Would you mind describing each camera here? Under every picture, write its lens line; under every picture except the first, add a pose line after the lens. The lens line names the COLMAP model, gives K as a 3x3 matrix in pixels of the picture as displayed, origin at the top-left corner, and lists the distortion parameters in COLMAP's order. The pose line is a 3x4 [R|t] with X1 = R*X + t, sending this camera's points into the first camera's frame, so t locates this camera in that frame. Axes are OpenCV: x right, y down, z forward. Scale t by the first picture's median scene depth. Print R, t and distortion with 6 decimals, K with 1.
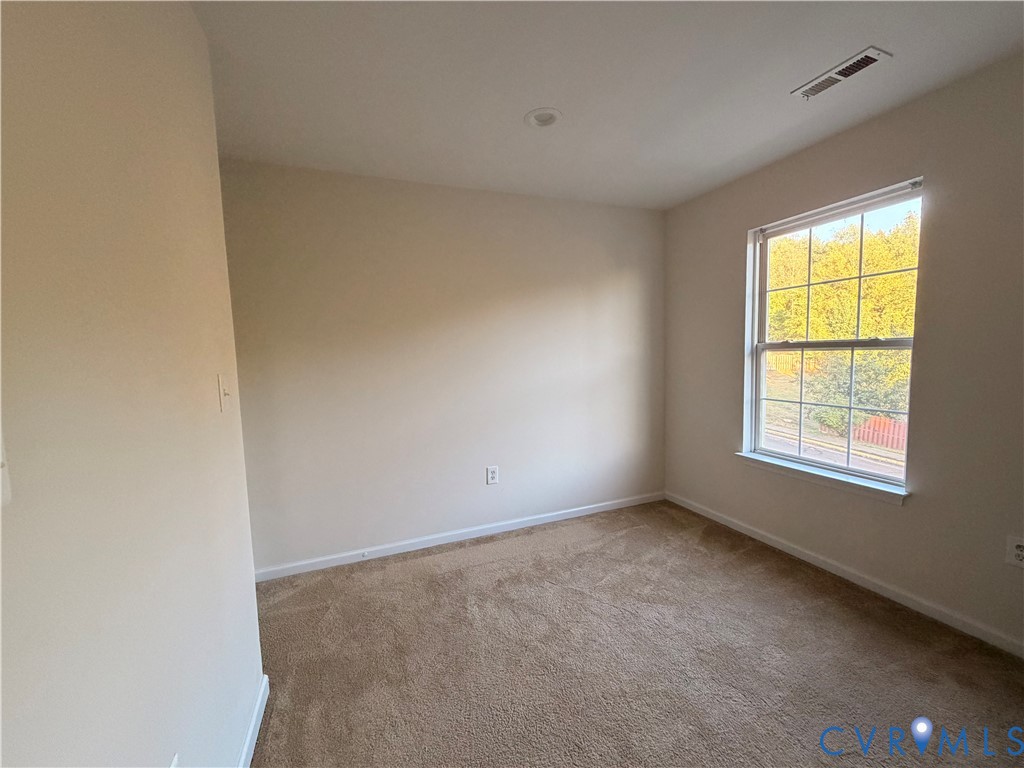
lens RADIAL K [[410.5, 0, 510.0], [0, 410.5, 384.8], [0, 0, 1]] dist [0.002873, 0.000166]
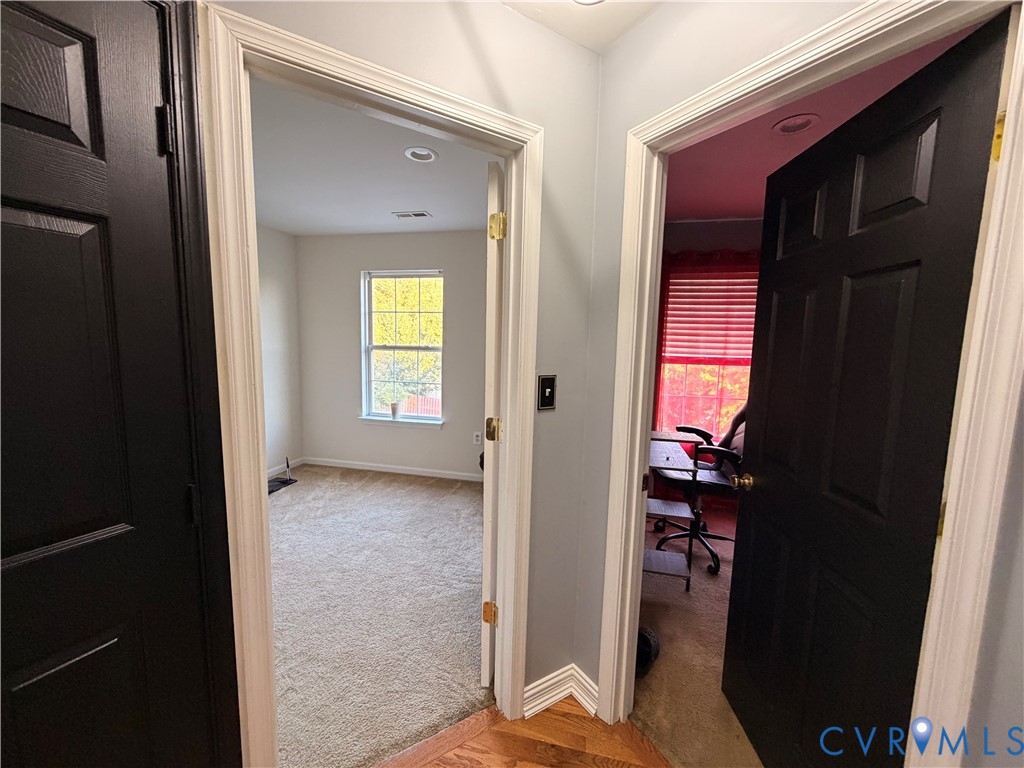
lens RADIAL K [[410.5, 0, 510.7], [0, 410.5, 385.5], [0, 0, 1]] dist [0.002873, 0.000166]
pose [[0.569072, -0.048620, 0.820849, -0.384250], [0.027310, 0.998817, 0.040228, 0.004280], [-0.821834, -0.000475, 0.569727, -0.333742]]
